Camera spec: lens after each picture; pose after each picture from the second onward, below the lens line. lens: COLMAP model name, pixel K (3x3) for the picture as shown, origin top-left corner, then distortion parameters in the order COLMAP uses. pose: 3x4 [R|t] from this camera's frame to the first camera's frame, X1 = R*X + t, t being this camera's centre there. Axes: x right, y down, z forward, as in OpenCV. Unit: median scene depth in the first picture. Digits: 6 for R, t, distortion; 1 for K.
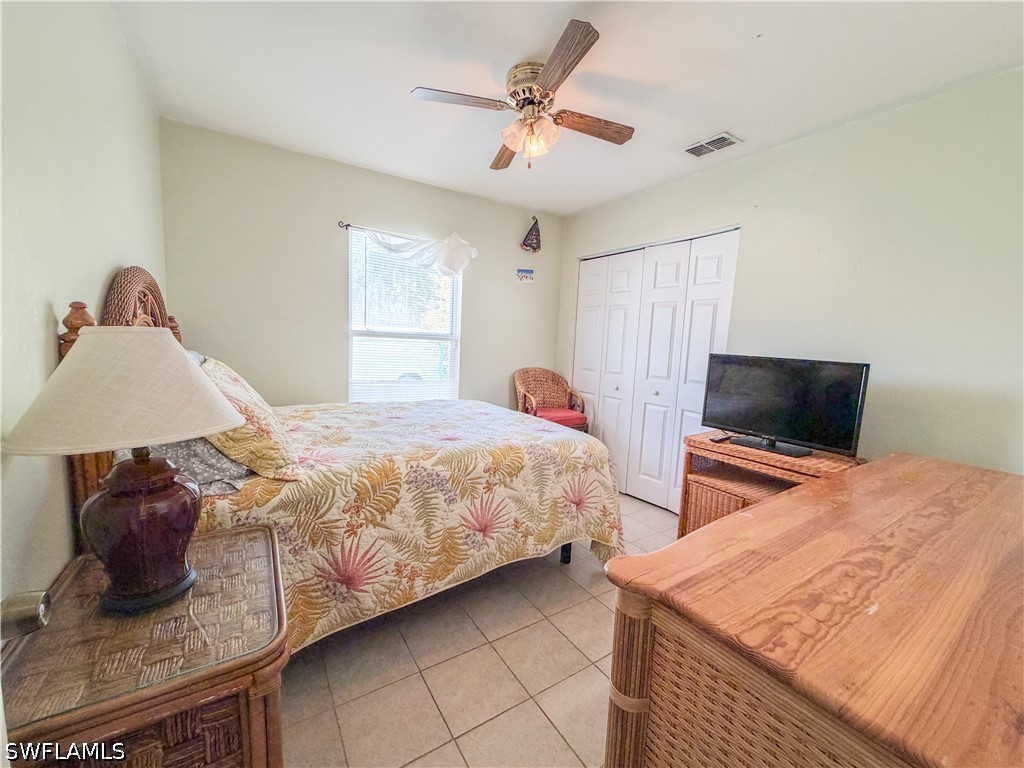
lens RADIAL K [[408.8, 0, 508.4], [0, 408.8, 386.3], [0, 0, 1]] dist [-0.000488, -0.000203]
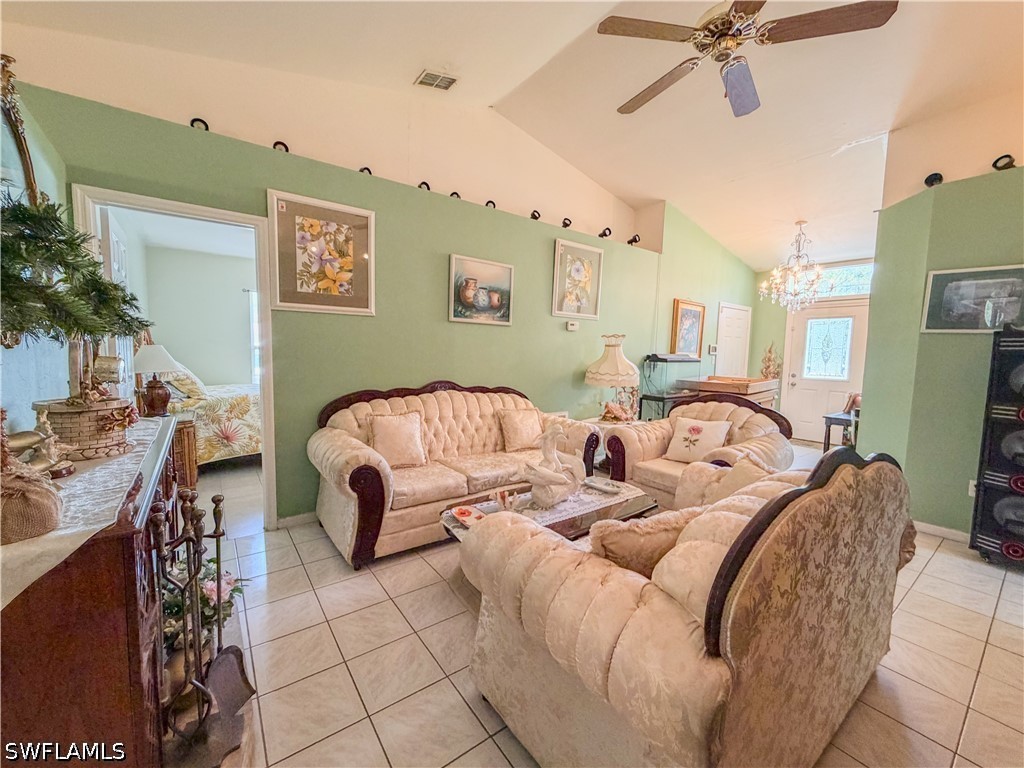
lens RADIAL K [[413.4, 0, 512.0], [0, 413.4, 384.0], [0, 0, 1]] dist [0.002035, 0.000087]
pose [[0.997916, -0.024485, 0.059703, 1.350508], [0.026282, 0.999219, -0.029507, 0.254811], [-0.058934, 0.031015, 0.997780, -1.875243]]
